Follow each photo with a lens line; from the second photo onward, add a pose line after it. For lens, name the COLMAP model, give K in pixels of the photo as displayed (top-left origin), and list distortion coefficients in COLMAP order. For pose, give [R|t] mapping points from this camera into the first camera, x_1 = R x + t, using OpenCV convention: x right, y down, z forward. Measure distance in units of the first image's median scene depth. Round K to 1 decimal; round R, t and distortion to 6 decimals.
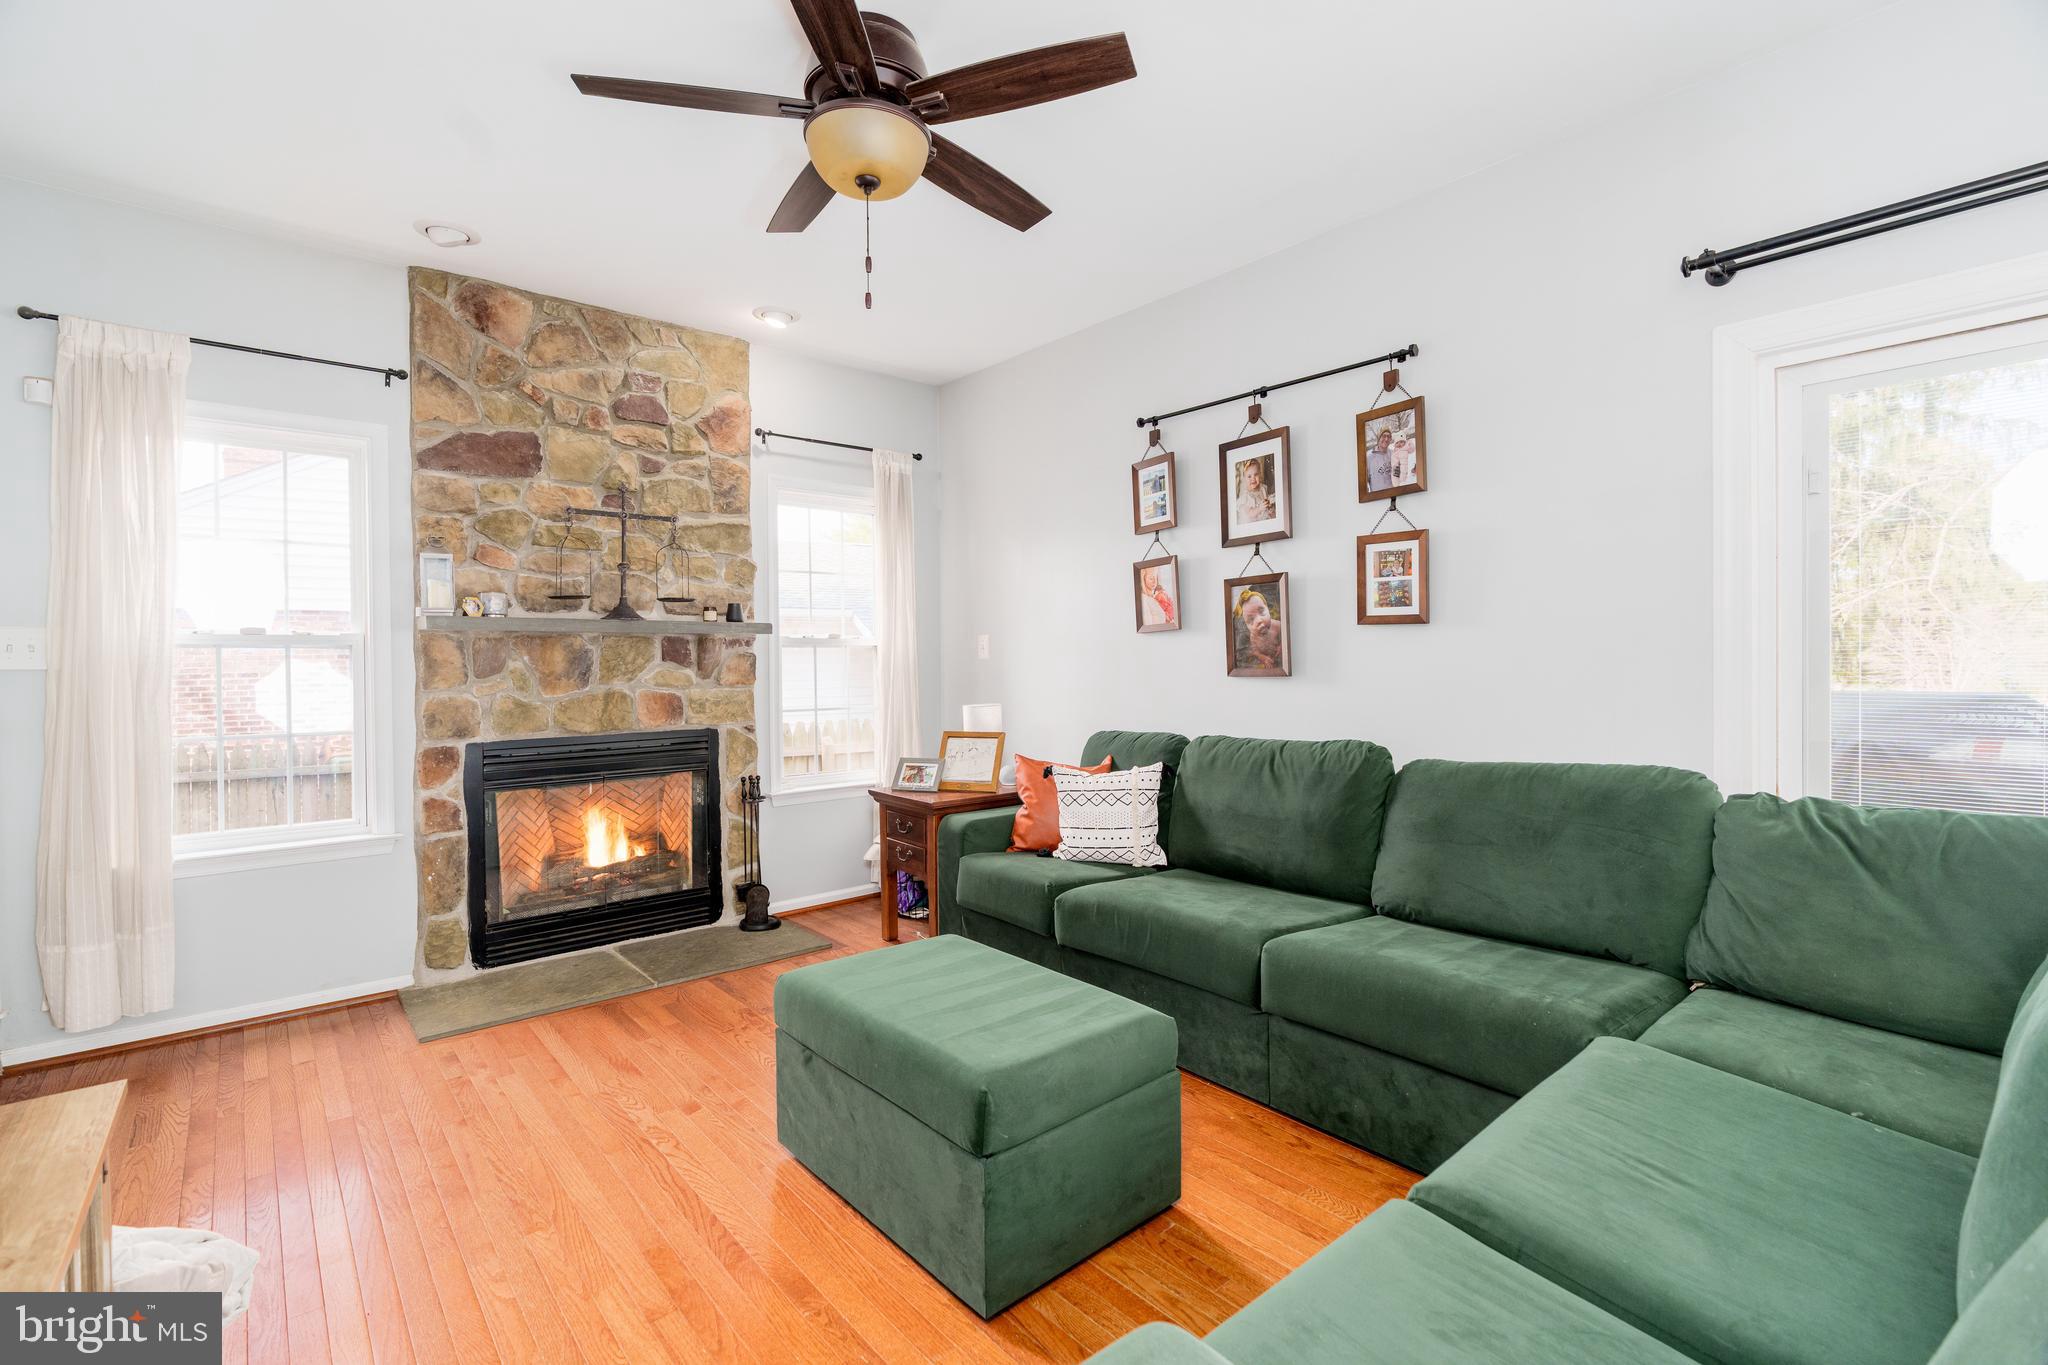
lens RADIAL K [[924.0, 0, 1030.3], [0, 924.0, 668.6], [0, 0, 1]] dist [-0.001698, 0.000220]
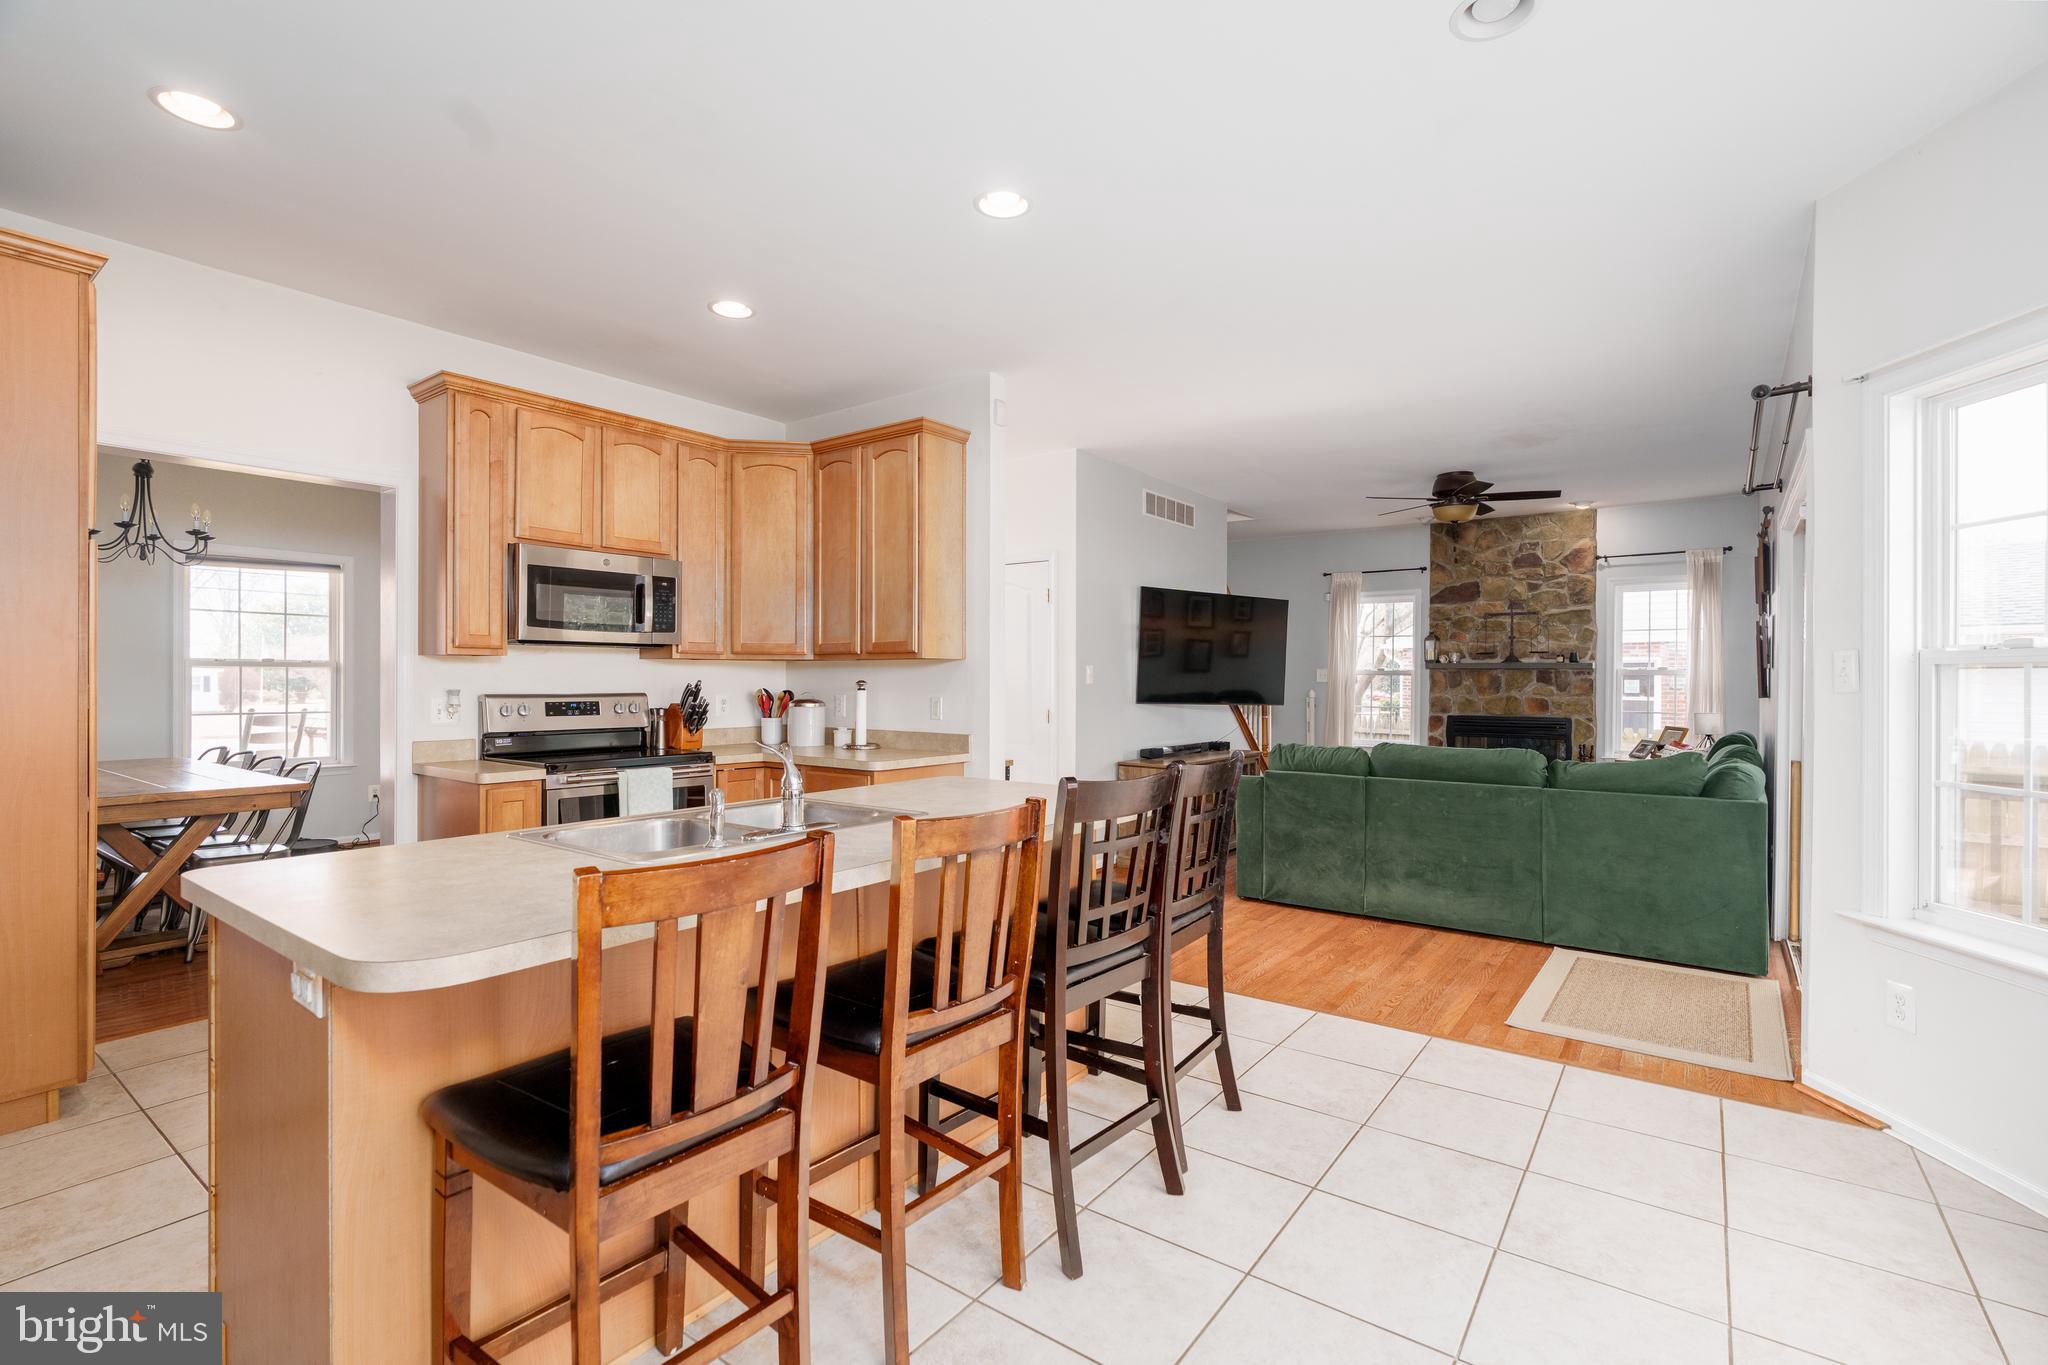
lens RADIAL K [[924.0, 0, 1016.8], [0, 924.0, 682.7], [0, 0, 1]] dist [-0.001698, 0.000220]
pose [[0.212937, 0.016418, -0.976928, 1.394383], [-0.016866, 0.999772, 0.013125, -0.014941], [0.976920, 0.013682, 0.213165, -0.567828]]
